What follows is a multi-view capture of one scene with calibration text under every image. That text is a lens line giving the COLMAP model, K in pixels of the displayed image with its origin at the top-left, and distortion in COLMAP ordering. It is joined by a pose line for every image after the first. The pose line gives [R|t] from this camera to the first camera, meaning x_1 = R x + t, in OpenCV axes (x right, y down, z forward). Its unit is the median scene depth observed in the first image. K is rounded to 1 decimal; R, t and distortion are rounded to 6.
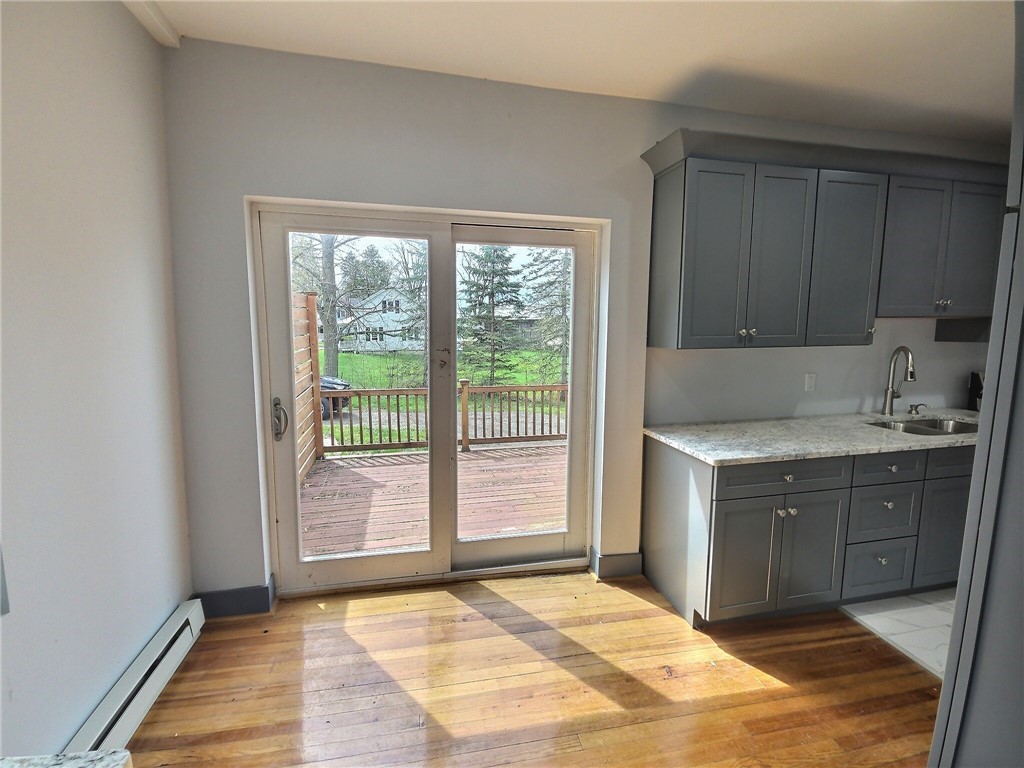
lens RADIAL K [[458.1, 0, 503.8], [0, 458.1, 385.8], [0, 0, 1]] dist [0.003581, -0.000014]
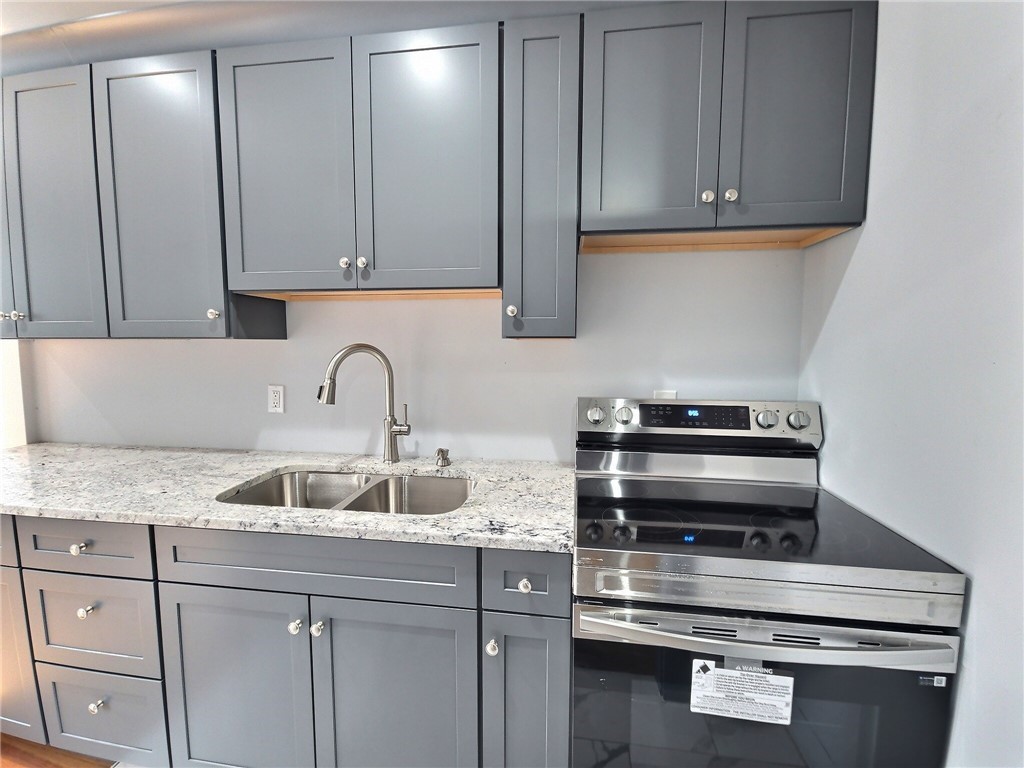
lens RADIAL K [[458.1, 0, 503.8], [0, 458.1, 385.8], [0, 0, 1]] dist [0.003581, -0.000014]
pose [[0.929534, 0.040645, -0.366491, 1.330749], [-0.052194, 0.998402, -0.021656, -0.032001], [0.365025, 0.039258, 0.930170, 0.564580]]
